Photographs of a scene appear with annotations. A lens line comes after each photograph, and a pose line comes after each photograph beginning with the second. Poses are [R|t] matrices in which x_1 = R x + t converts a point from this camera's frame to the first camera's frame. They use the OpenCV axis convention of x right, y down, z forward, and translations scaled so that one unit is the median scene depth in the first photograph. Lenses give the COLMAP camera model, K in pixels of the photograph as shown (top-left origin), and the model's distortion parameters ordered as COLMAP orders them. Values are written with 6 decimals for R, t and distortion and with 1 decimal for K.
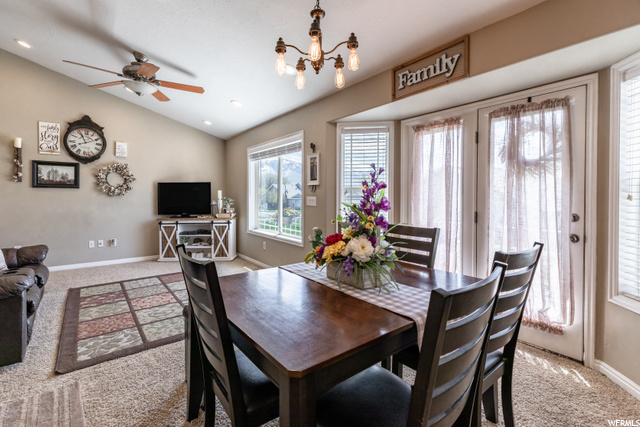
lens RADIAL K [[285.0, 0, 302.6], [0, 285.0, 196.7], [0, 0, 1]] dist [0.005642, -0.000034]
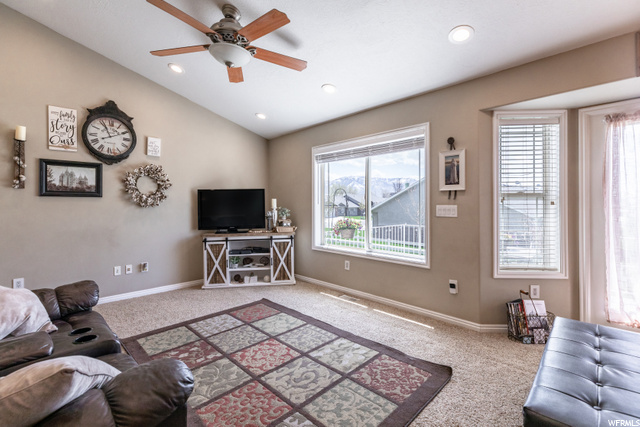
lens RADIAL K [[285.0, 0, 303.8], [0, 285.0, 203.4], [0, 0, 1]] dist [0.005642, -0.000034]
pose [[0.993286, -0.008533, 0.115371, -0.342417], [0.009416, 0.999930, -0.007114, -0.002486], [-0.115302, 0.008153, 0.993297, 0.193915]]
